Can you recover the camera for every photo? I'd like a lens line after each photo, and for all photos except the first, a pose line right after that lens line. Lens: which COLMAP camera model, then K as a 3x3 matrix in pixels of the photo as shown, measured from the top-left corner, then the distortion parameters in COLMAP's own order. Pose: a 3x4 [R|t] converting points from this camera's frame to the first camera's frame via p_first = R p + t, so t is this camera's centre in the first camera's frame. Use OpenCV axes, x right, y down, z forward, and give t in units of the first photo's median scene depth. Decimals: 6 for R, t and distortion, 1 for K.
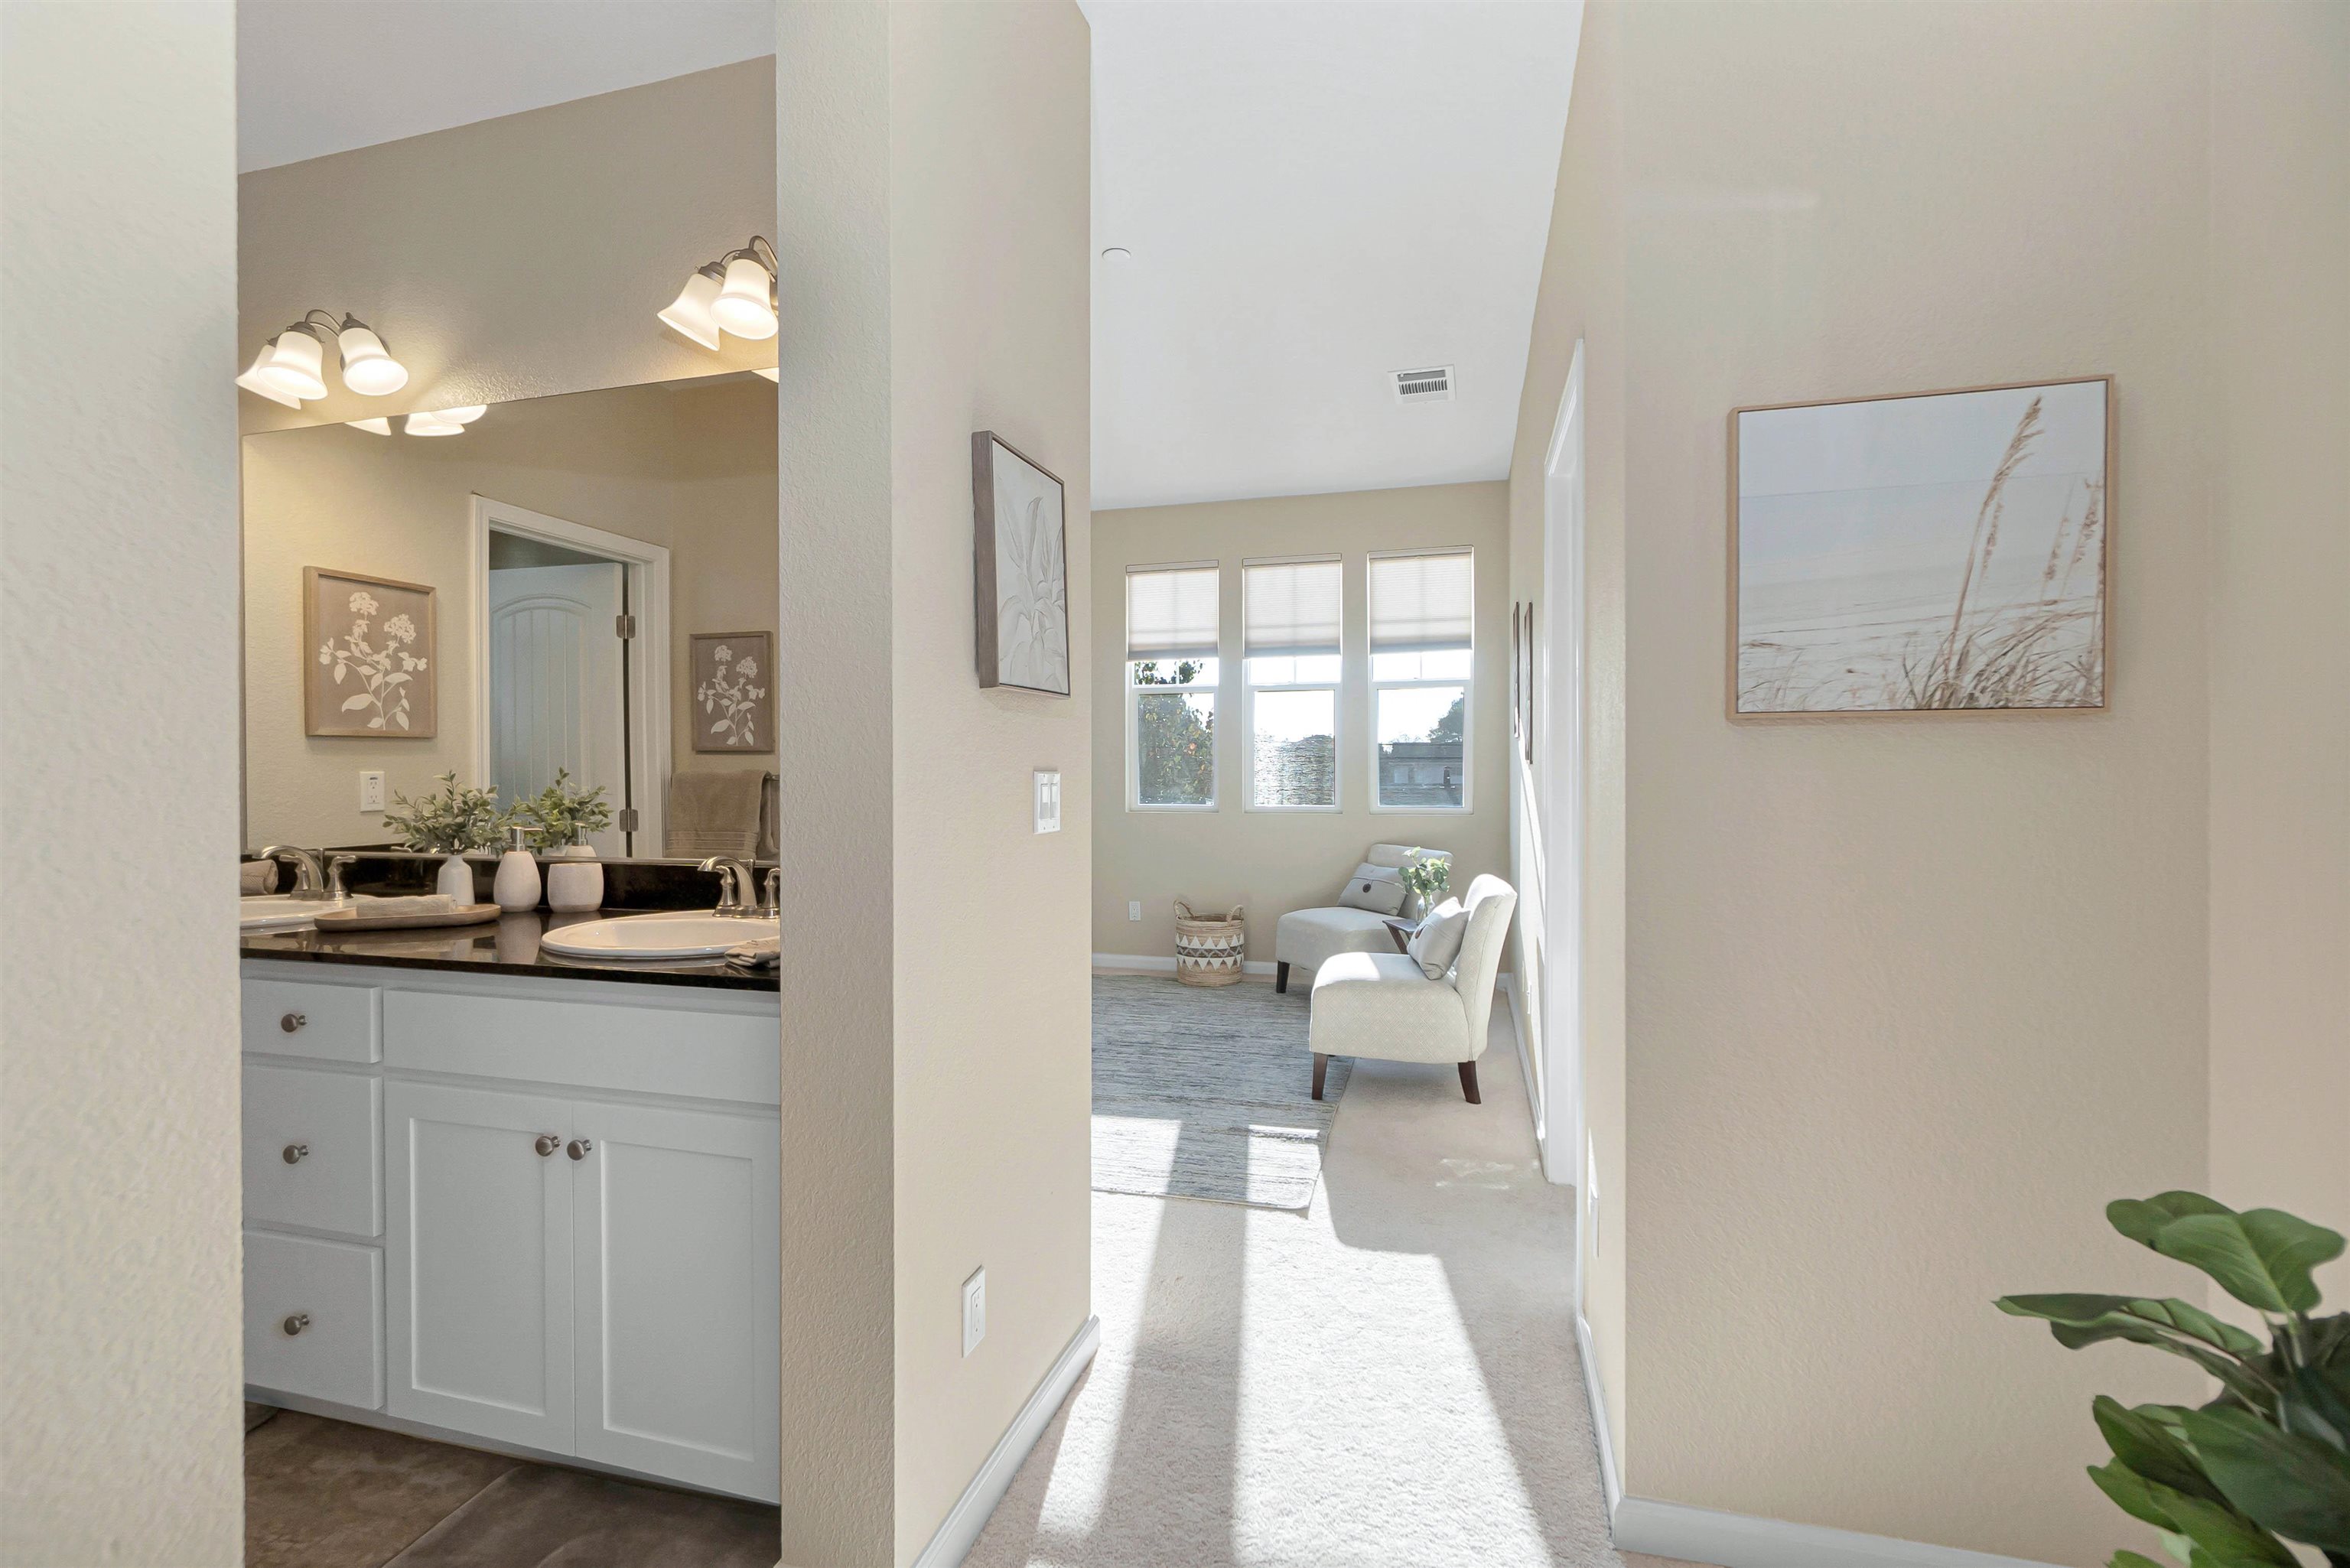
lens RADIAL K [[1002.1, 0, 1167.2], [0, 1002.1, 770.4], [0, 0, 1]] dist [0.000256, 0.000231]
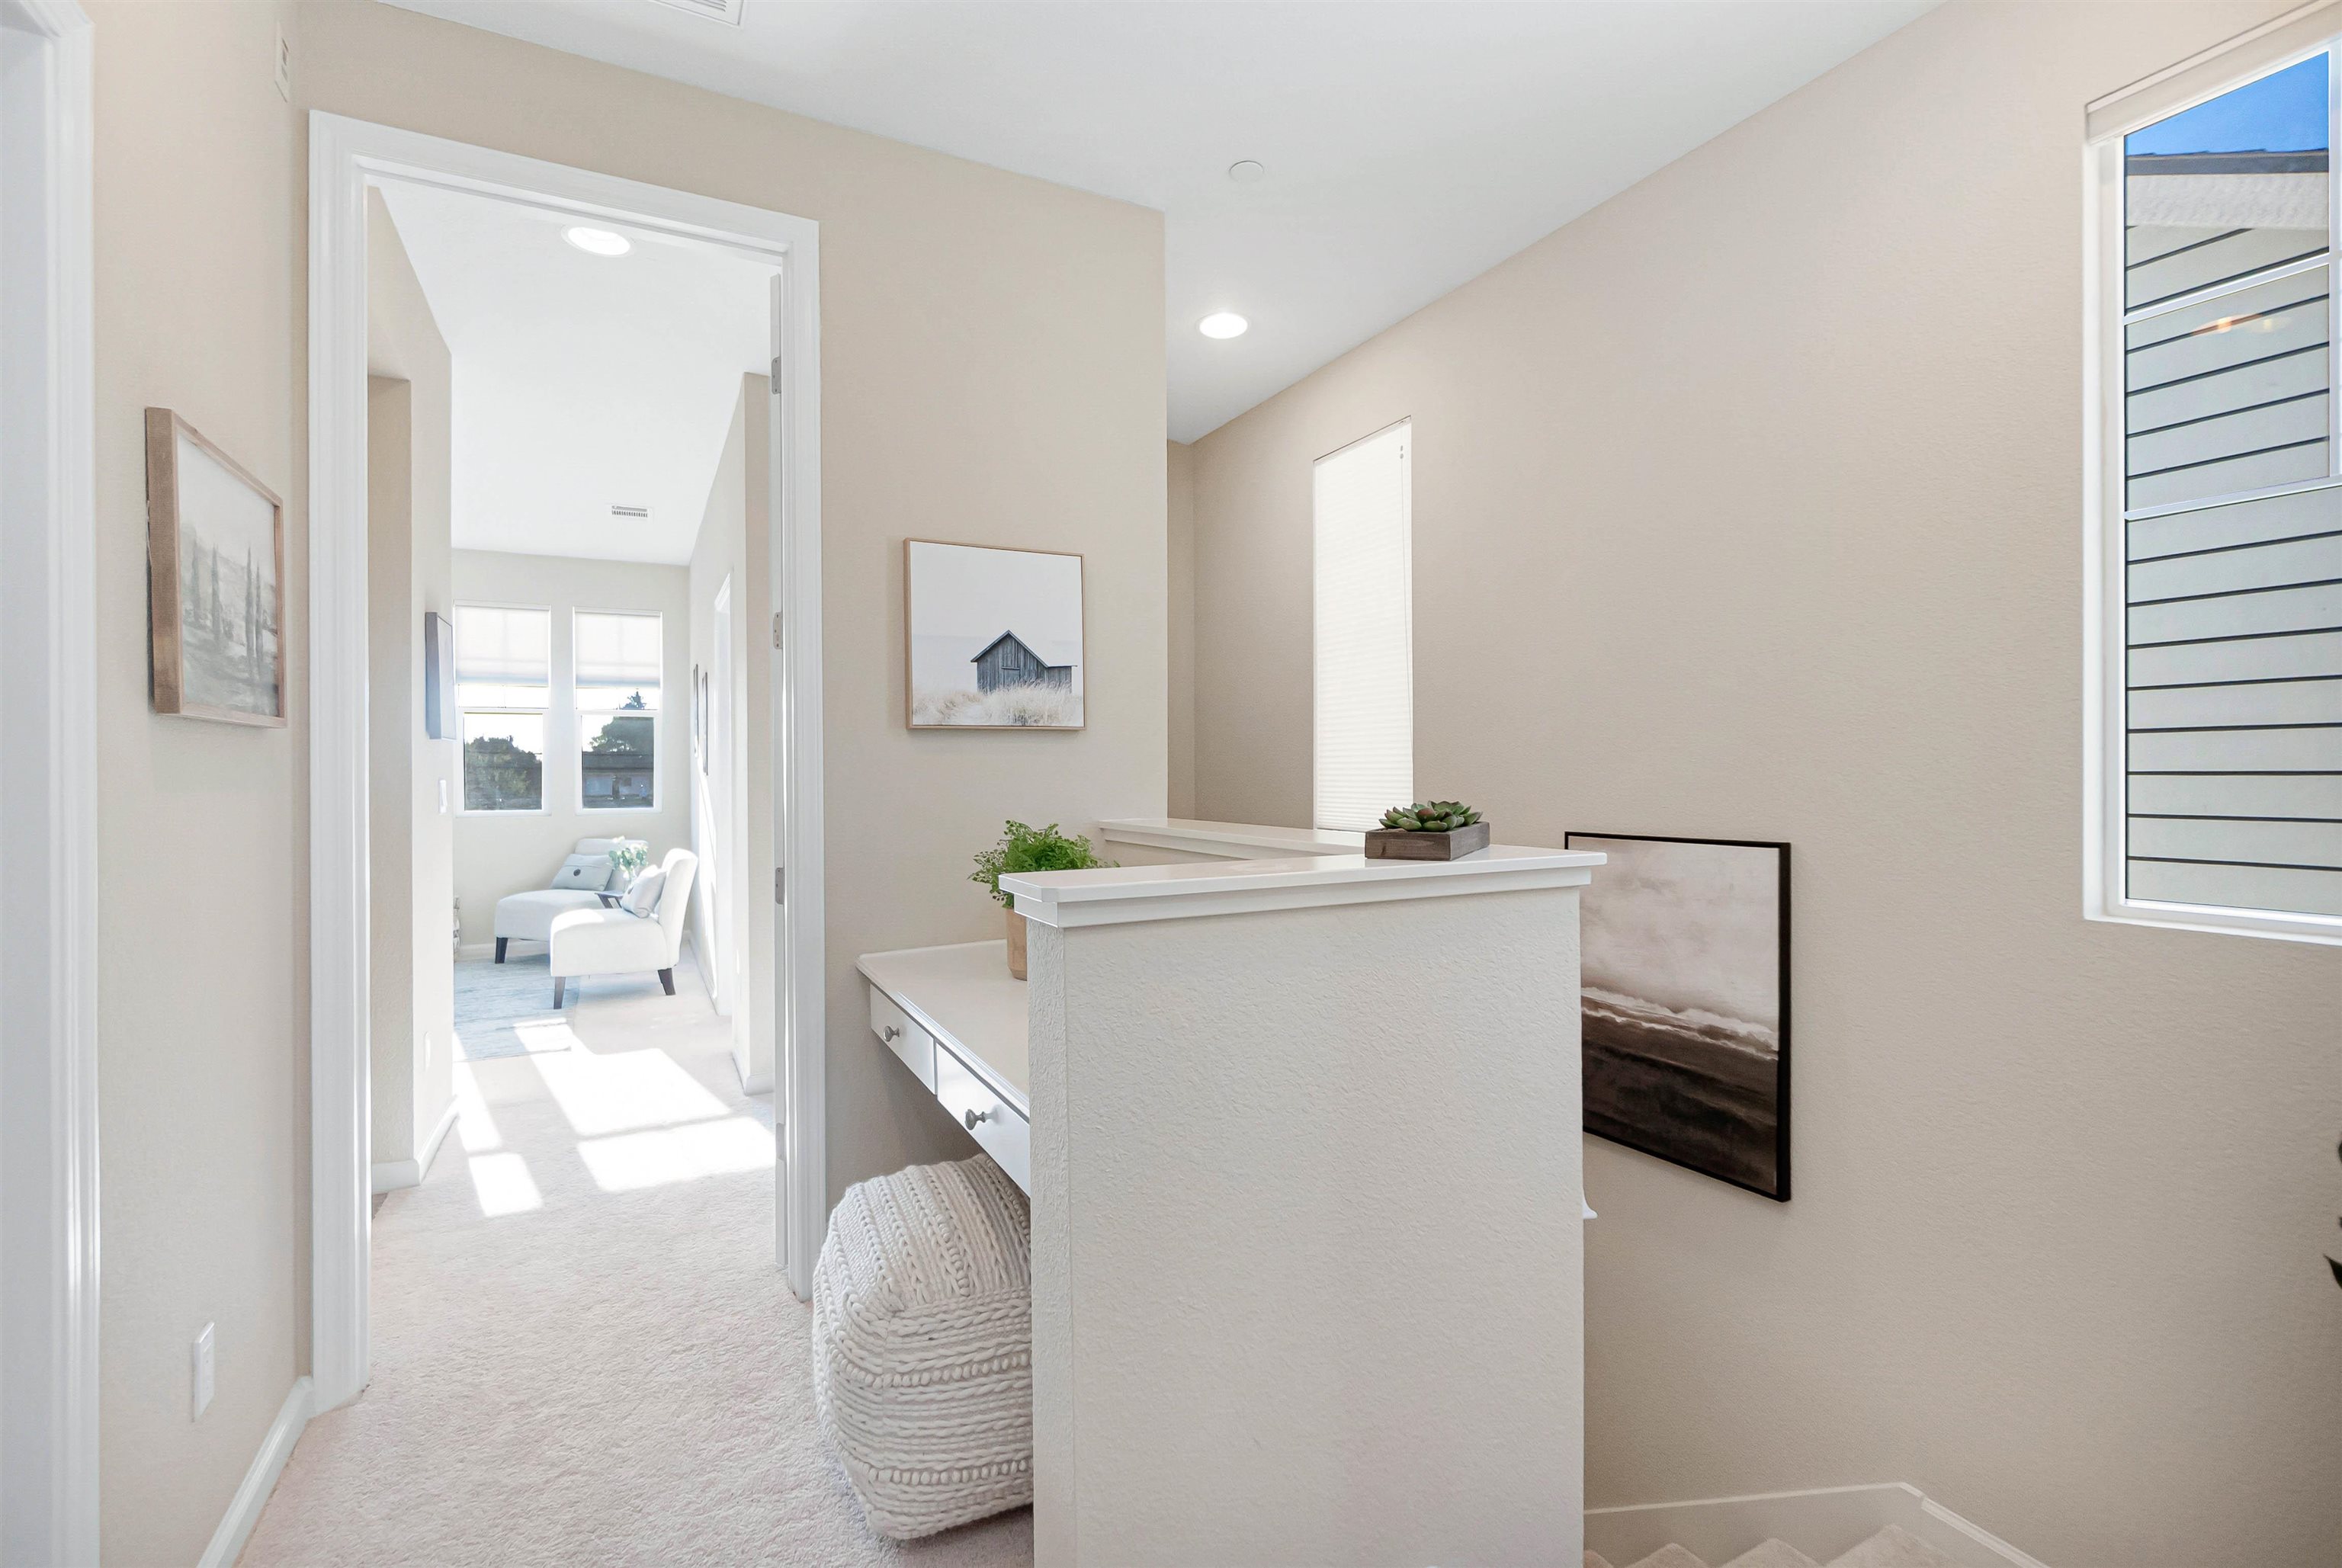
lens RADIAL K [[1047.1, 0, 1130.6], [0, 1047.1, 769.8], [0, 0, 1]] dist [-0.000864, 0.000730]
pose [[0.740976, -0.000914, 0.671531, -0.162778], [0.007778, 0.999944, -0.007221, 0.001128], [-0.671487, 0.010574, 0.740941, -0.436456]]
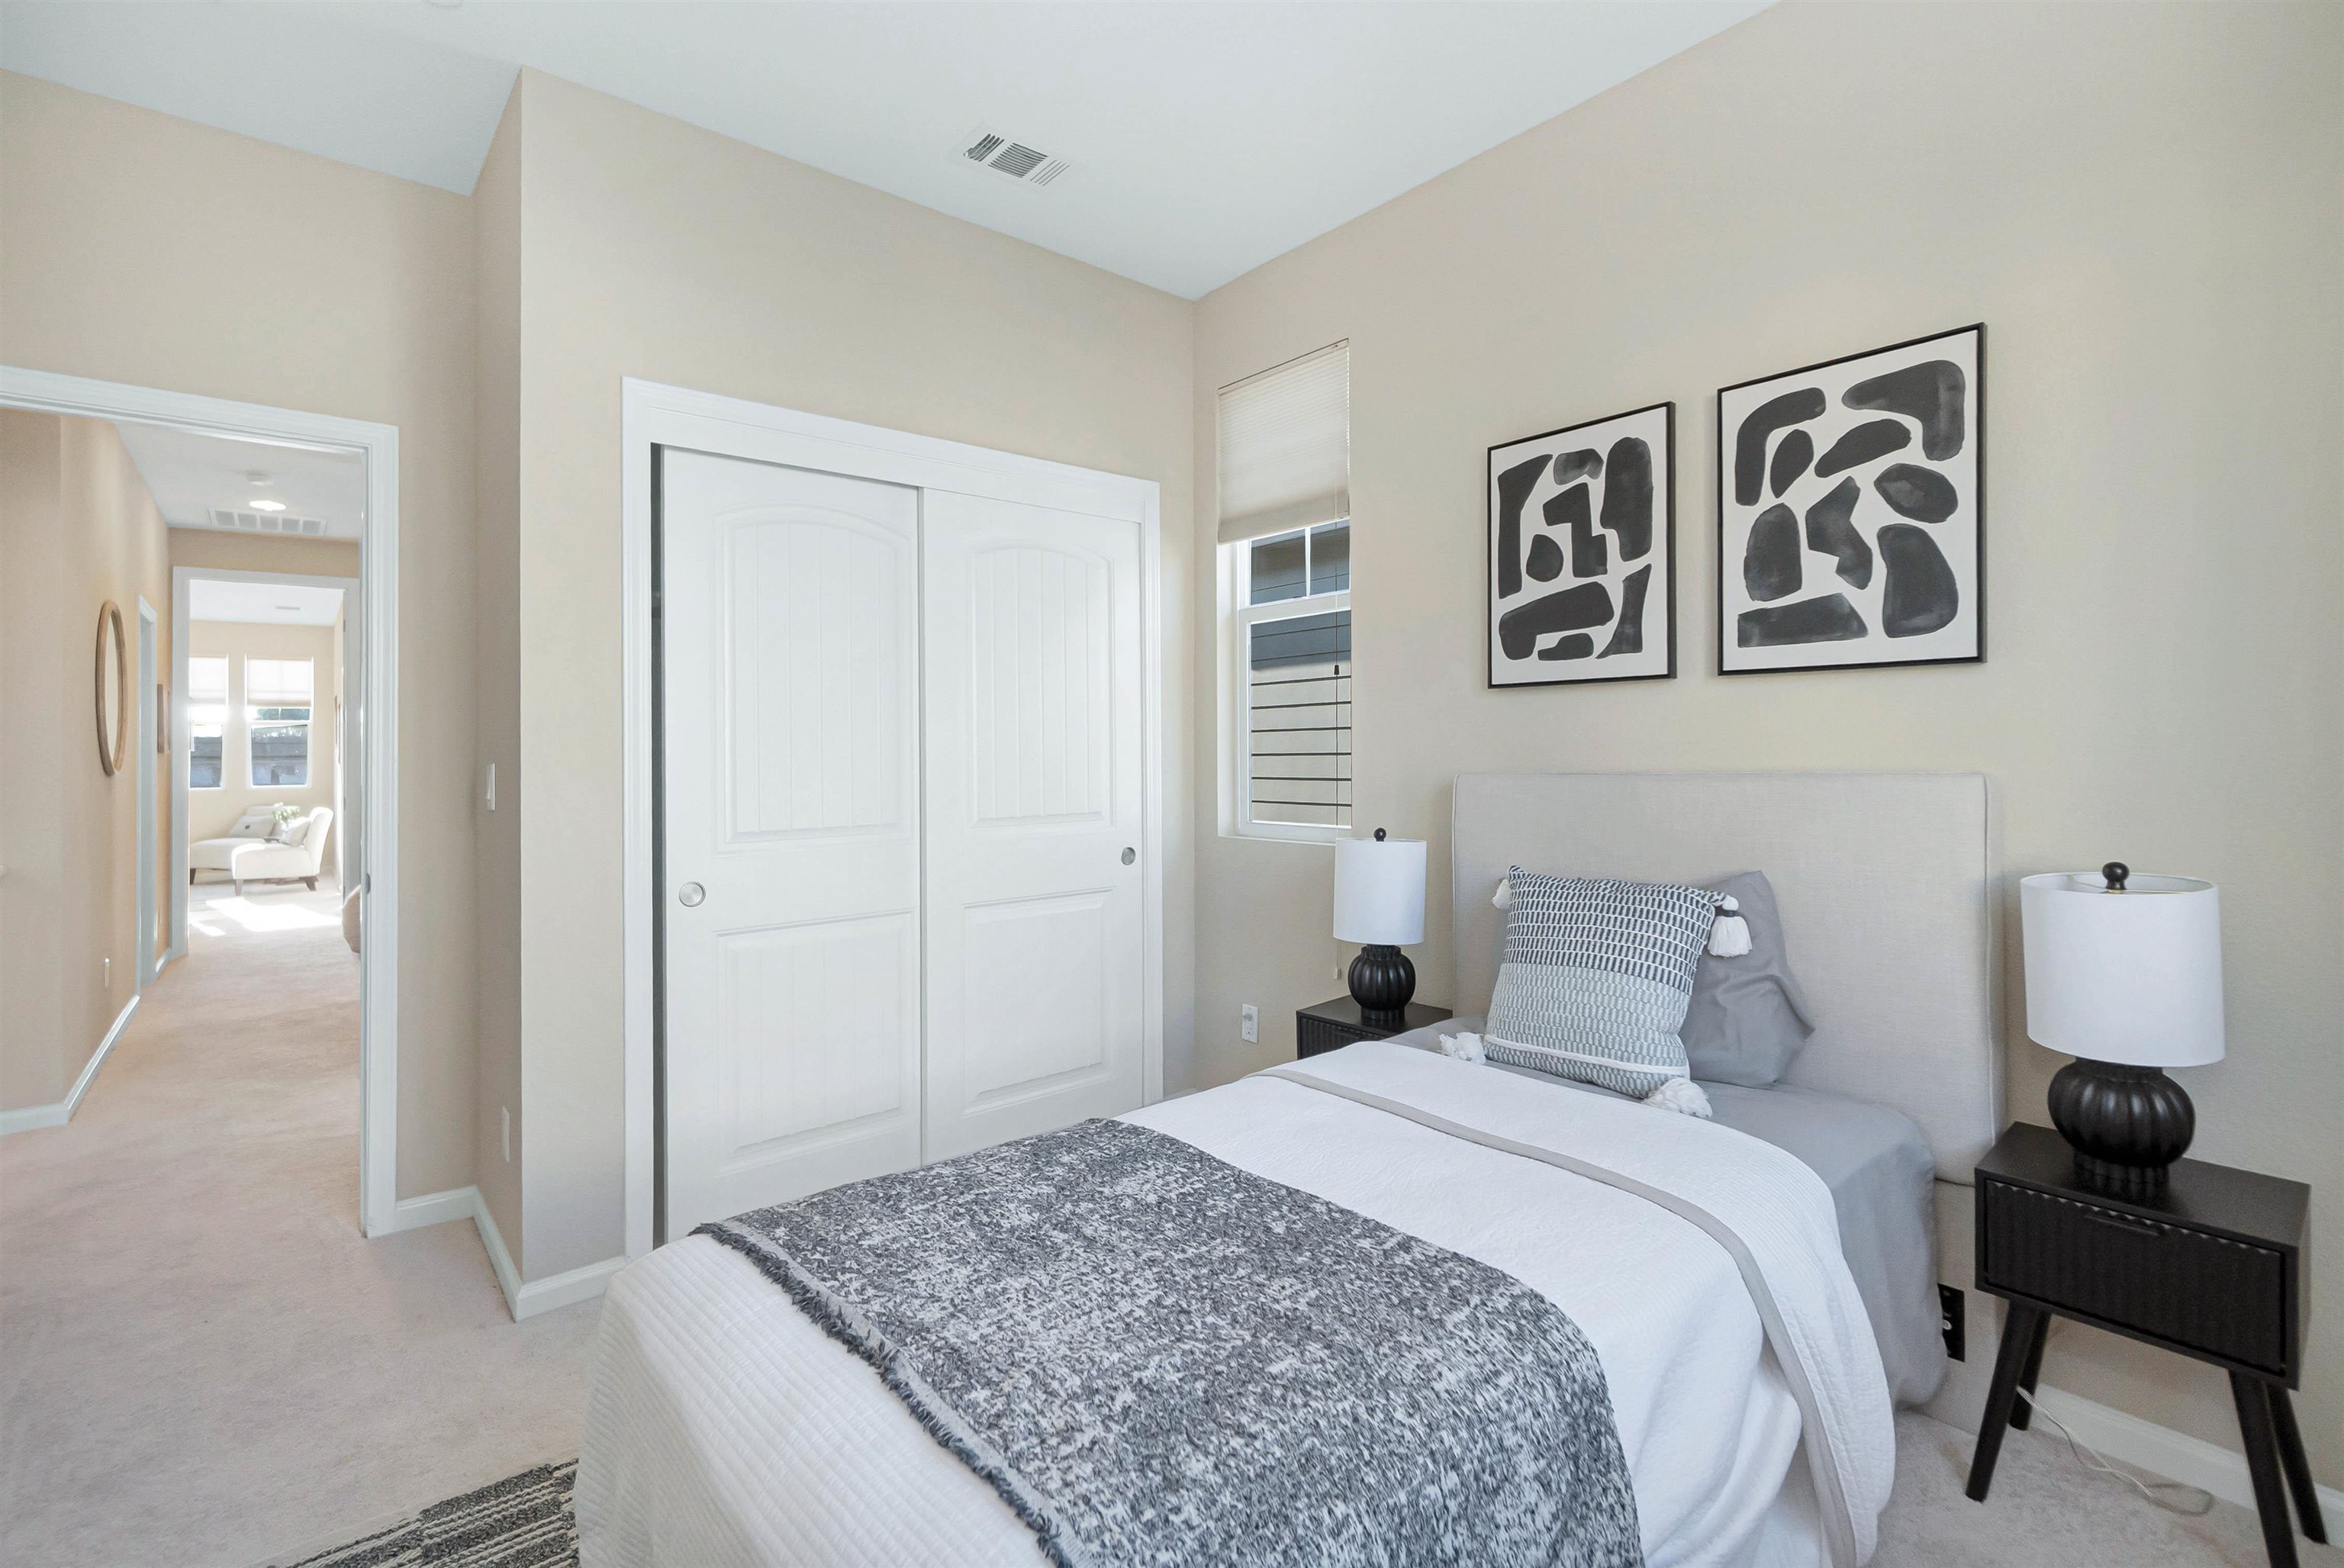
lens RADIAL K [[1048.1, 0, 1131.6], [0, 1048.1, 769.7], [0, 0, 1]] dist [-0.000864, 0.000730]
pose [[0.574004, 0.002167, 0.818850, -0.458025], [0.004713, 0.999971, -0.005950, 0.023327], [-0.818839, 0.007274, 0.573977, -1.502799]]
